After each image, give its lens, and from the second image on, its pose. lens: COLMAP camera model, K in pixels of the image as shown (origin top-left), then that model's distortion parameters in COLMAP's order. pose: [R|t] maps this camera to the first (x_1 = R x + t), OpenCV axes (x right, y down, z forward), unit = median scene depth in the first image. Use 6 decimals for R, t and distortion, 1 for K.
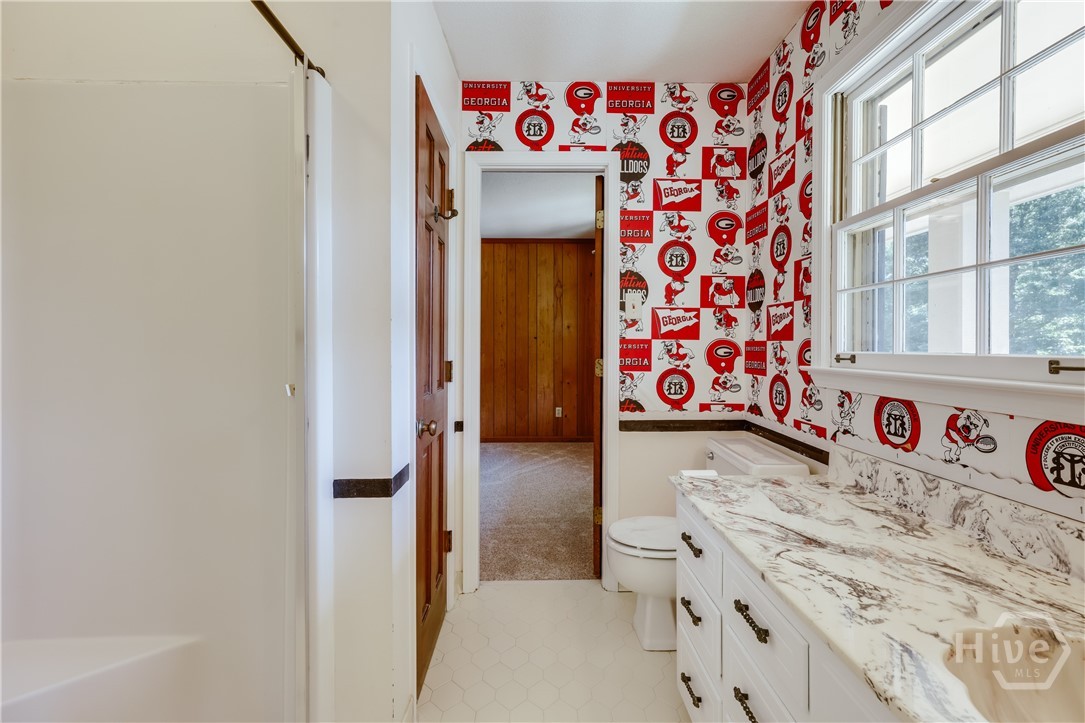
lens RADIAL K [[977.8, 0, 538.0], [0, 977.8, 358.1], [0, 0, 1]] dist [0.113836, 0.000000]
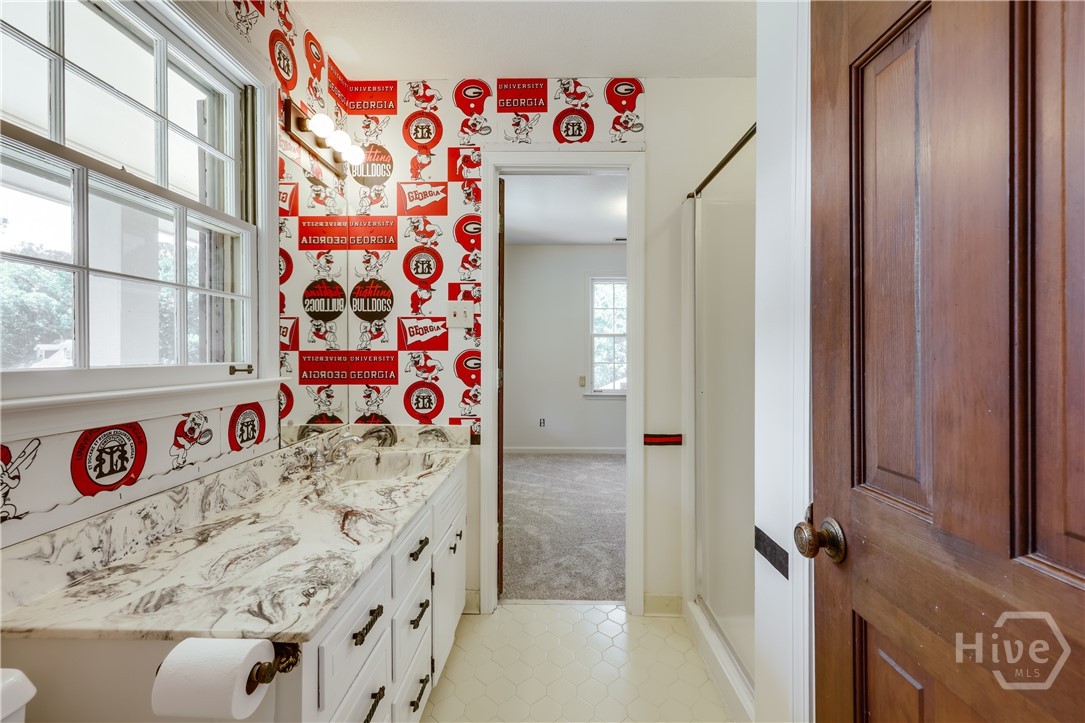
lens RADIAL K [[977.8, 0, 543.4], [0, 977.8, 352.4], [0, 0, 1]] dist [0.113836, 0.000000]
pose [[-0.999929, -0.001702, 0.011778, 0.017329], [-0.001568, 0.999935, 0.011319, -0.028501], [-0.011796, 0.011300, -0.999867, 1.972896]]
